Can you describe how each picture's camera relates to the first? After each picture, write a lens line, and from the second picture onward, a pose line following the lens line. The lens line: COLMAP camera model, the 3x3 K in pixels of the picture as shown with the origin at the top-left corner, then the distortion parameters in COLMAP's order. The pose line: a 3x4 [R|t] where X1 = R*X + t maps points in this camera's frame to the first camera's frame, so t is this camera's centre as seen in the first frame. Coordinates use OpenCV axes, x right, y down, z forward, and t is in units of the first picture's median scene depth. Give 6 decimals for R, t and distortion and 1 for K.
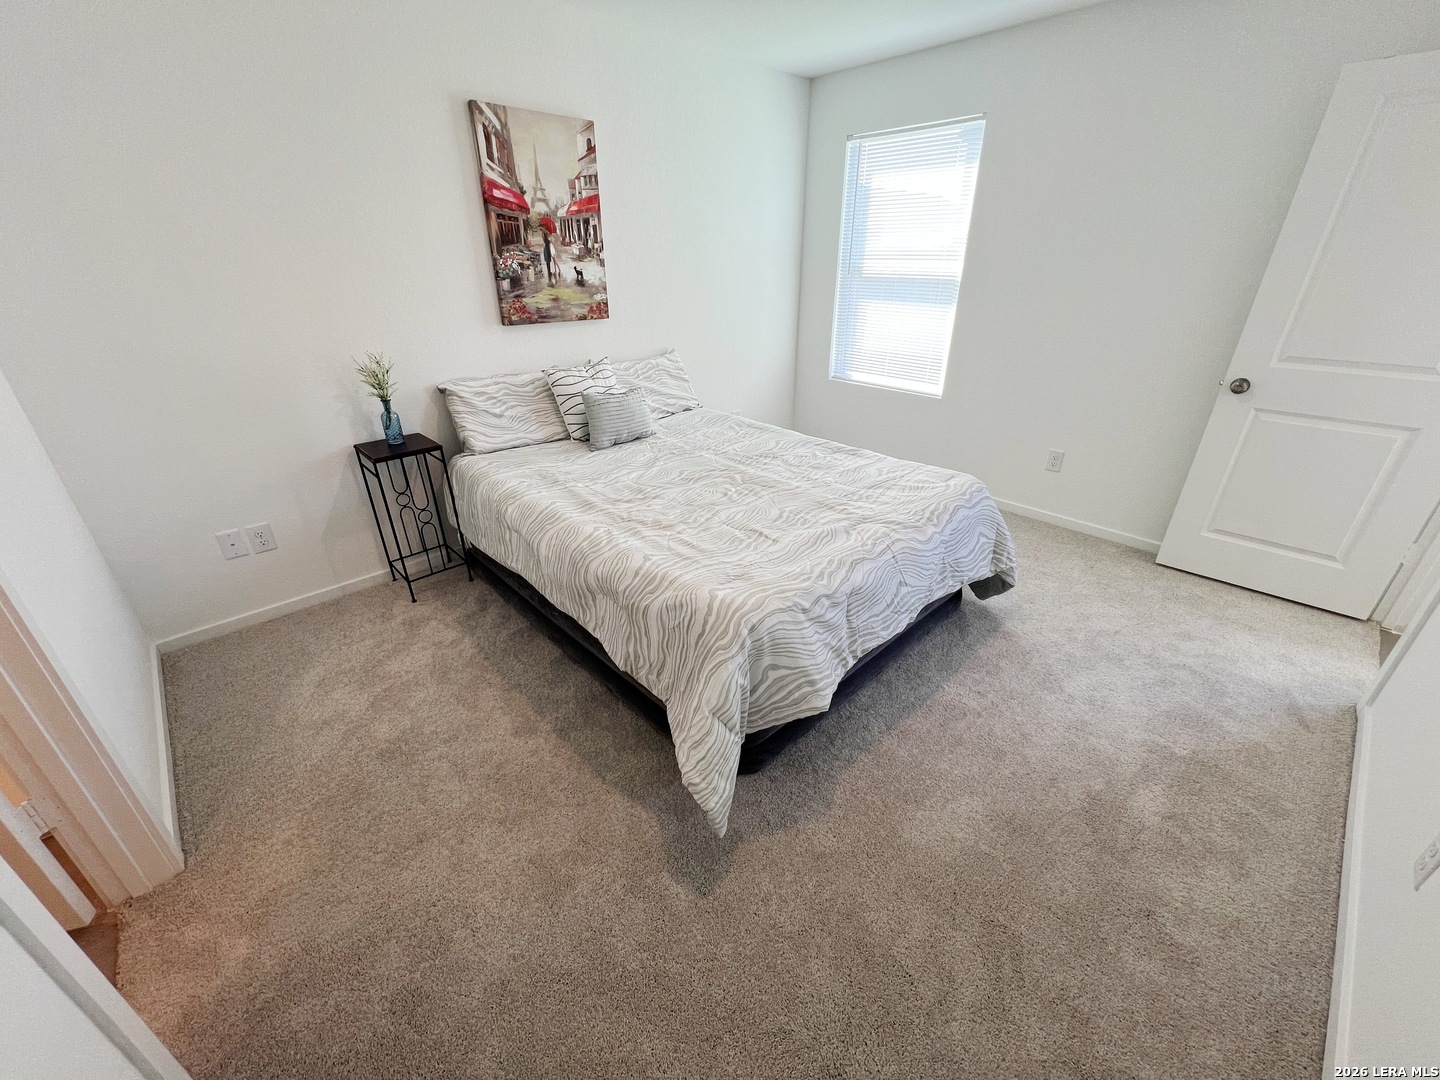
lens RADIAL K [[574.6, 0, 719.0], [0, 574.6, 539.3], [0, 0, 1]] dist [-0.001379, 0.000091]
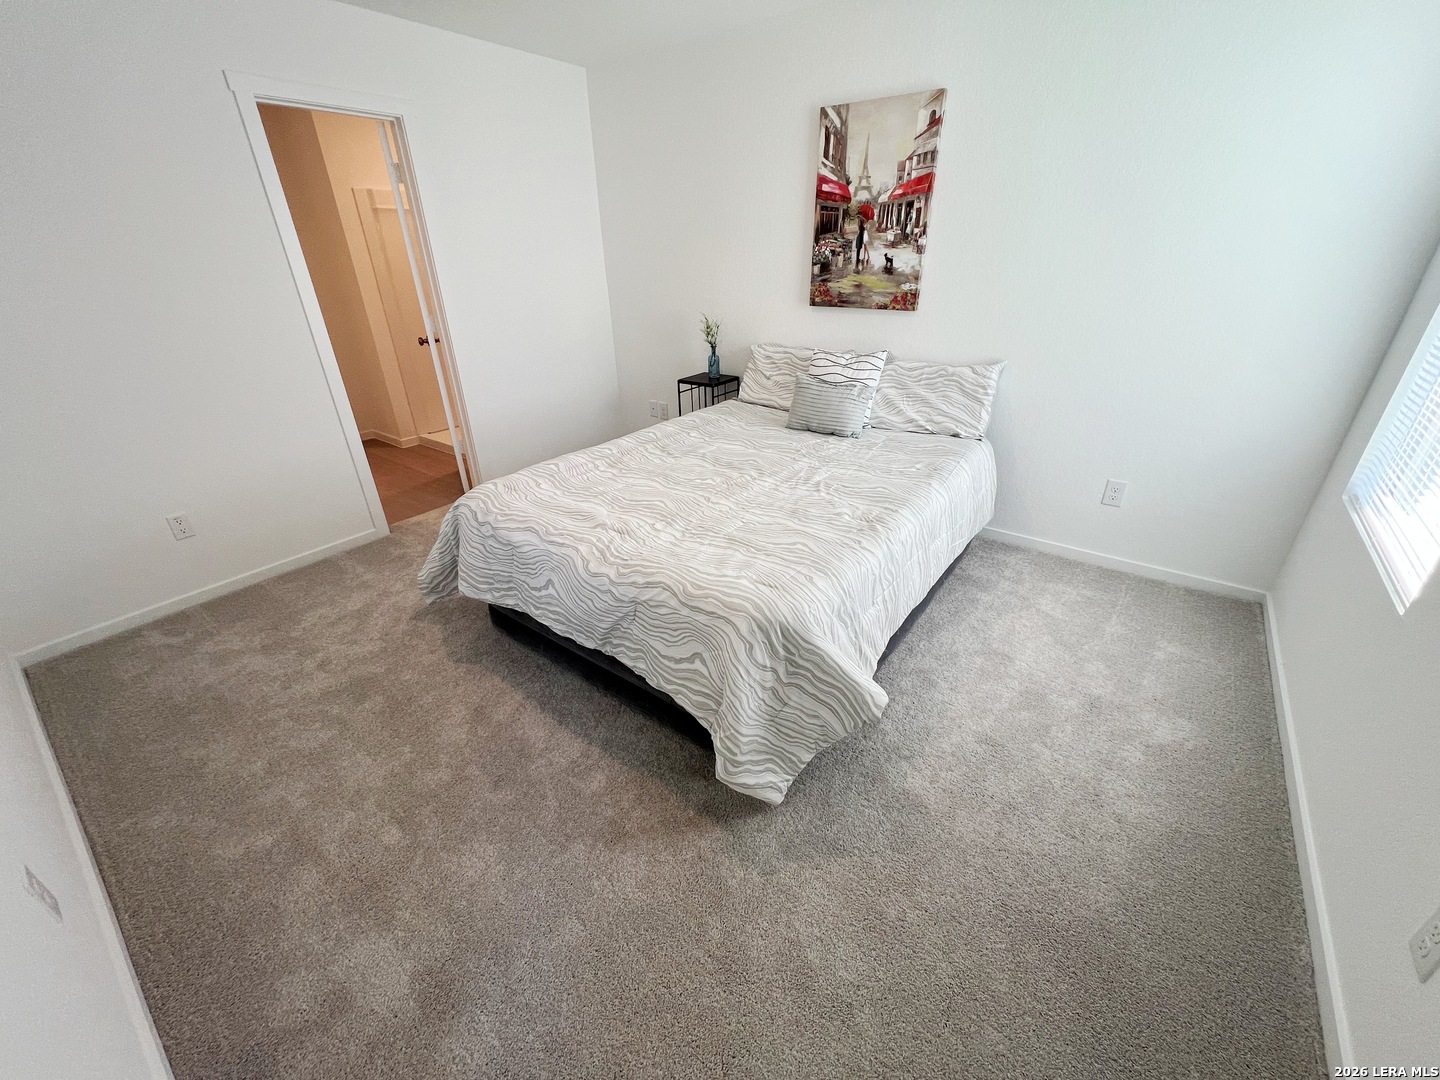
lens RADIAL K [[574.6, 0, 719.0], [0, 574.6, 539.3], [0, 0, 1]] dist [-0.001379, 0.000091]
pose [[0.170446, 0.446795, -0.878250, 0.799310], [-0.417558, 0.840060, 0.346329, -0.298953], [0.892521, 0.307689, 0.329748, 0.600177]]
